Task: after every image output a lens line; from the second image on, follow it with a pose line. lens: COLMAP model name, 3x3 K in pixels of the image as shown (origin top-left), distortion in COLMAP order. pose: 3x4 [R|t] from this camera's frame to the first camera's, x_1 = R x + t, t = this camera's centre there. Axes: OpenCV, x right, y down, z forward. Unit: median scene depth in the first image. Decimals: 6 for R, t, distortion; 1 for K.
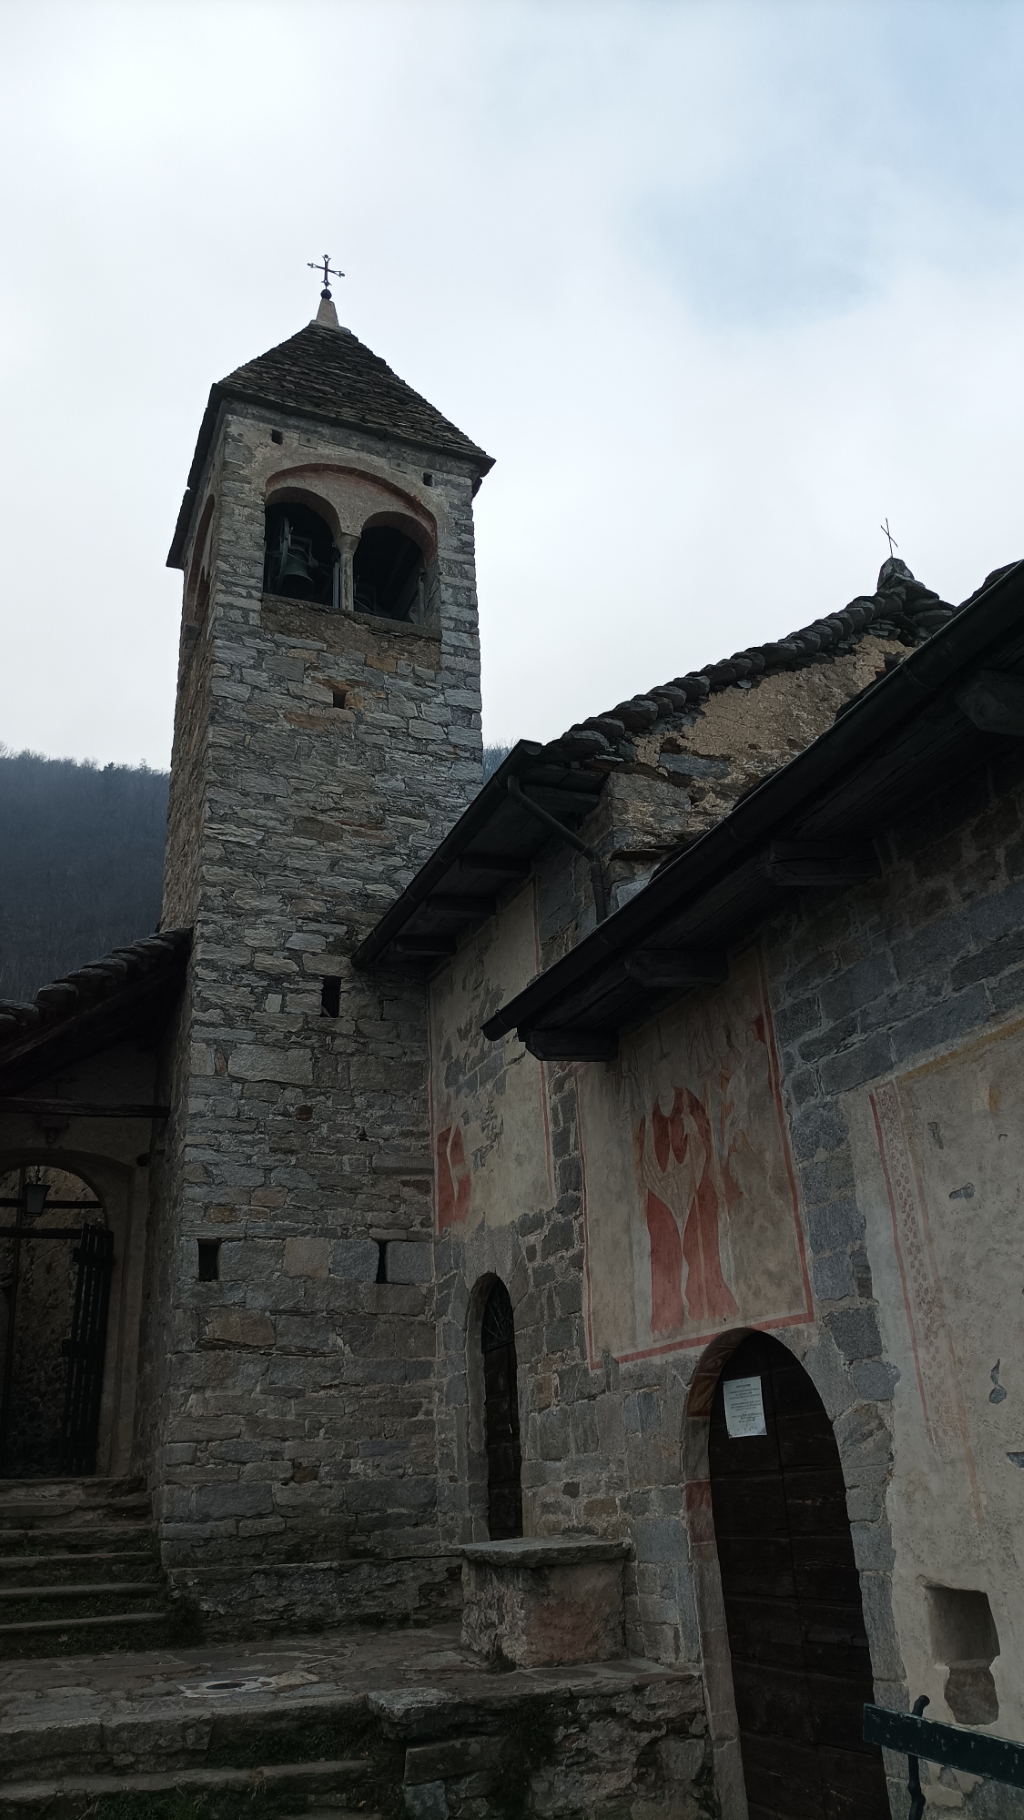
lens RADIAL K [[1358.0, 0, 513.3], [0, 1358.0, 905.9], [0, 0, 1]] dist [0.042467, -0.026769]
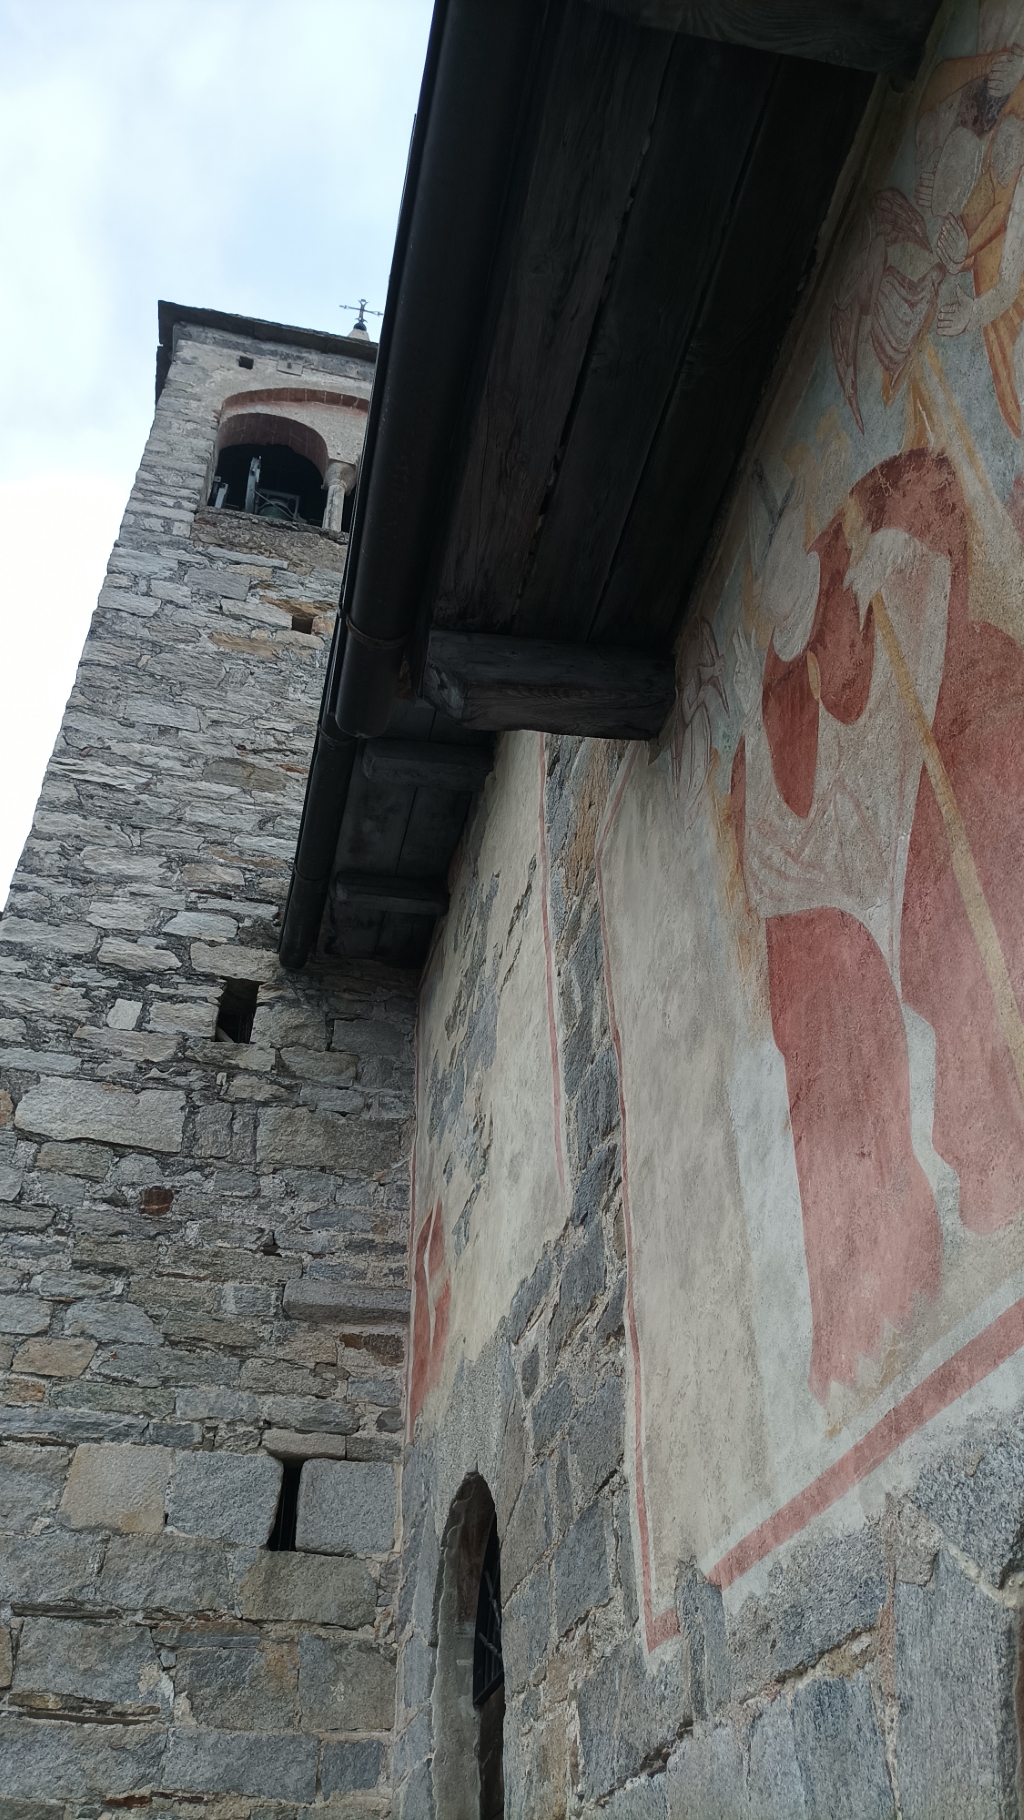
lens RADIAL K [[1358.0, 0, 511.9], [0, 1358.0, 902.6], [0, 0, 1]] dist [0.042467, -0.026769]
pose [[0.987172, -0.081885, -0.137061, 0.060161], [0.038421, 0.955074, -0.293867, 0.202681], [0.154967, 0.284831, 0.945969, 0.502289]]
